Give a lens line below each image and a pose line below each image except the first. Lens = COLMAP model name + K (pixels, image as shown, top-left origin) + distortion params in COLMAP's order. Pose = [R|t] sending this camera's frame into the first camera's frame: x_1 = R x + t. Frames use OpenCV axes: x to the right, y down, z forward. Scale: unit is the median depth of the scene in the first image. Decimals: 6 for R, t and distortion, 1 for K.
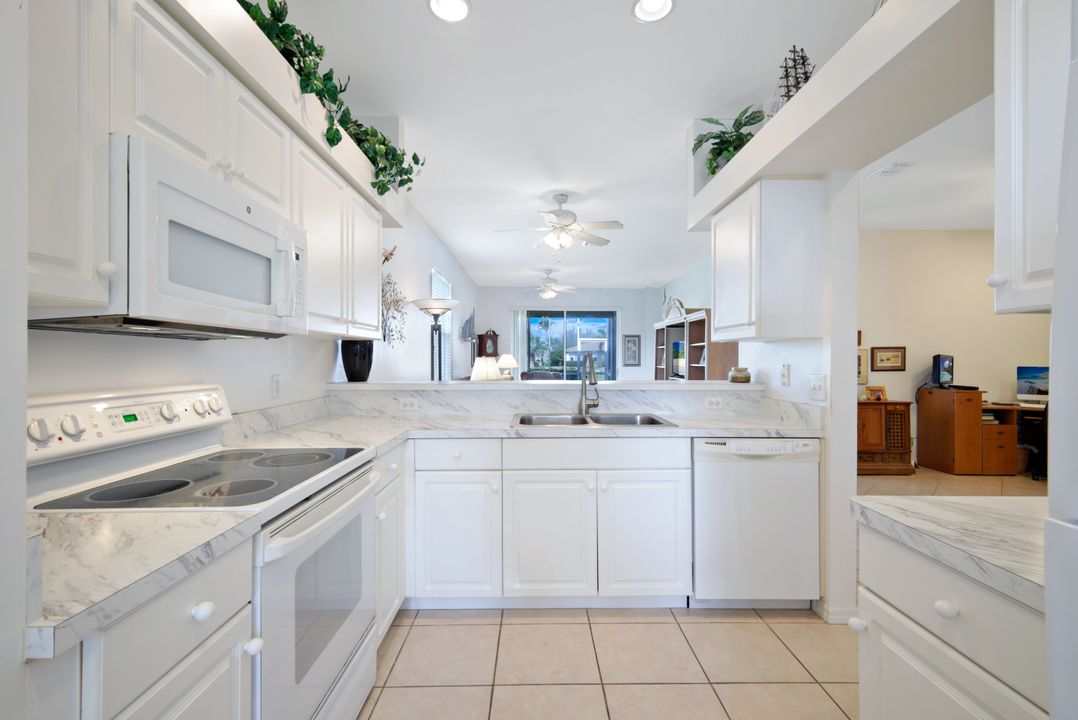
lens RADIAL K [[477.0, 0, 536.9], [0, 477.0, 359.8], [0, 0, 1]] dist [0.002943, -0.002143]
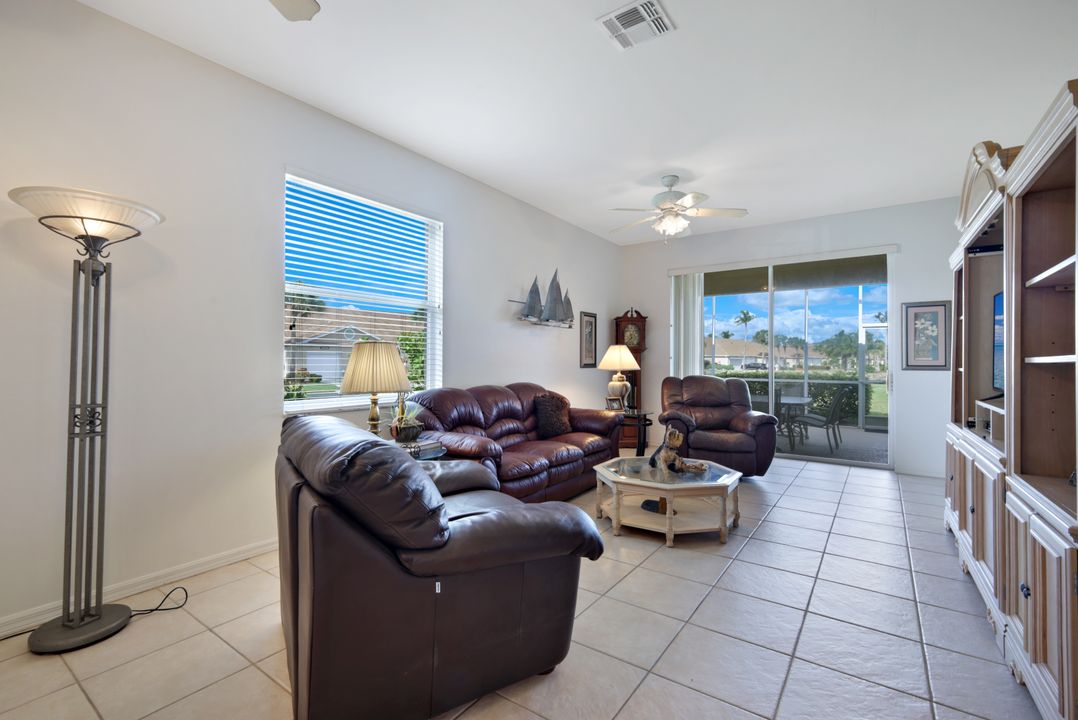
lens RADIAL K [[477.0, 0, 534.9], [0, 477.0, 359.1], [0, 0, 1]] dist [0.002943, -0.002143]
pose [[0.806658, -0.004012, -0.591005, 0.369977], [-0.001544, 0.999959, -0.008896, 0.018062], [0.591017, 0.008088, 0.806619, 0.900988]]
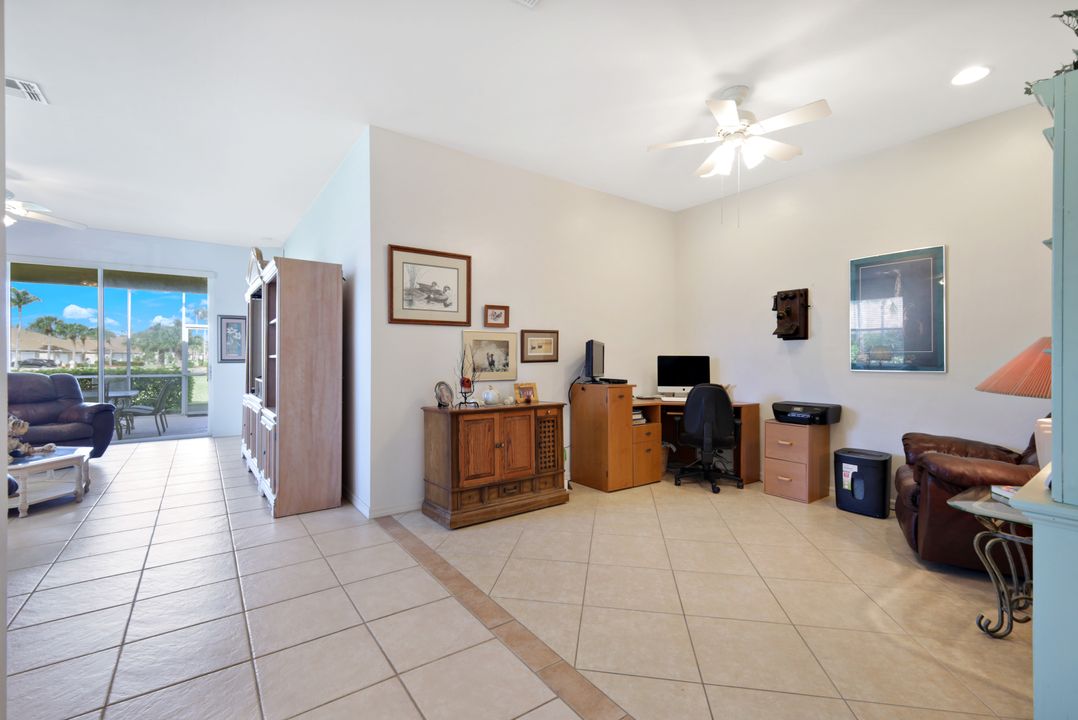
lens RADIAL K [[477.0, 0, 546.8], [0, 477.0, 358.6], [0, 0, 1]] dist [0.002943, -0.002143]
pose [[0.811924, -0.005353, 0.583739, 0.365447], [0.004746, 0.999985, 0.002568, 0.019092], [-0.583745, 0.000685, 0.811937, 0.458337]]
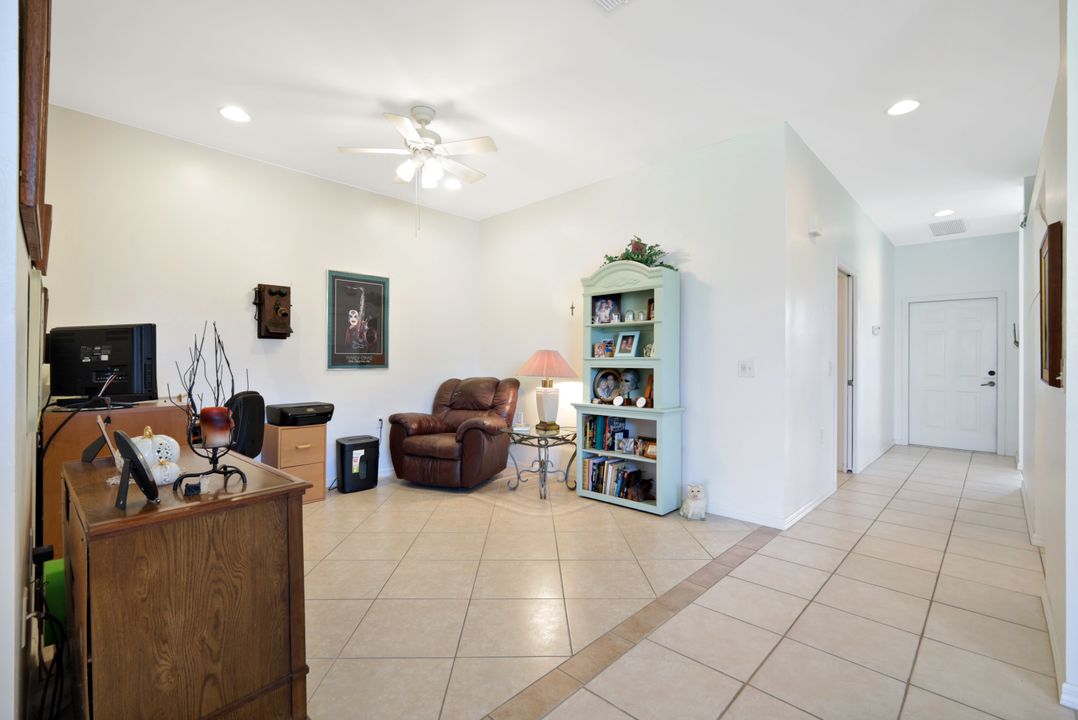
lens RADIAL K [[477.0, 0, 539.7], [0, 477.0, 354.9], [0, 0, 1]] dist [0.002943, -0.002143]
pose [[-0.717798, -0.002876, 0.696246, 0.346769], [-0.008183, 0.999957, -0.004307, 0.016510], [-0.696204, -0.008789, -0.717791, 1.175836]]
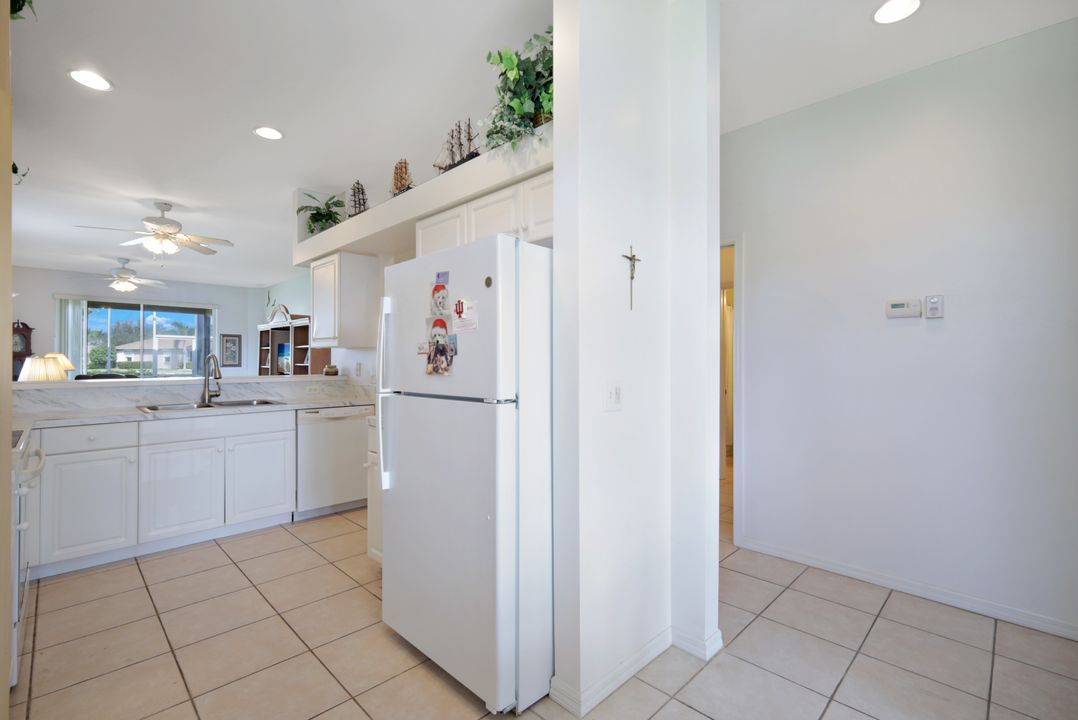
lens RADIAL K [[477.0, 0, 541.7], [0, 477.0, 356.6], [0, 0, 1]] dist [0.002943, -0.002143]
pose [[0.705208, 0.003576, 0.708992, -0.102961], [0.001087, 0.999981, -0.006125, -0.000584], [-0.709000, 0.005090, 0.705190, -0.320244]]
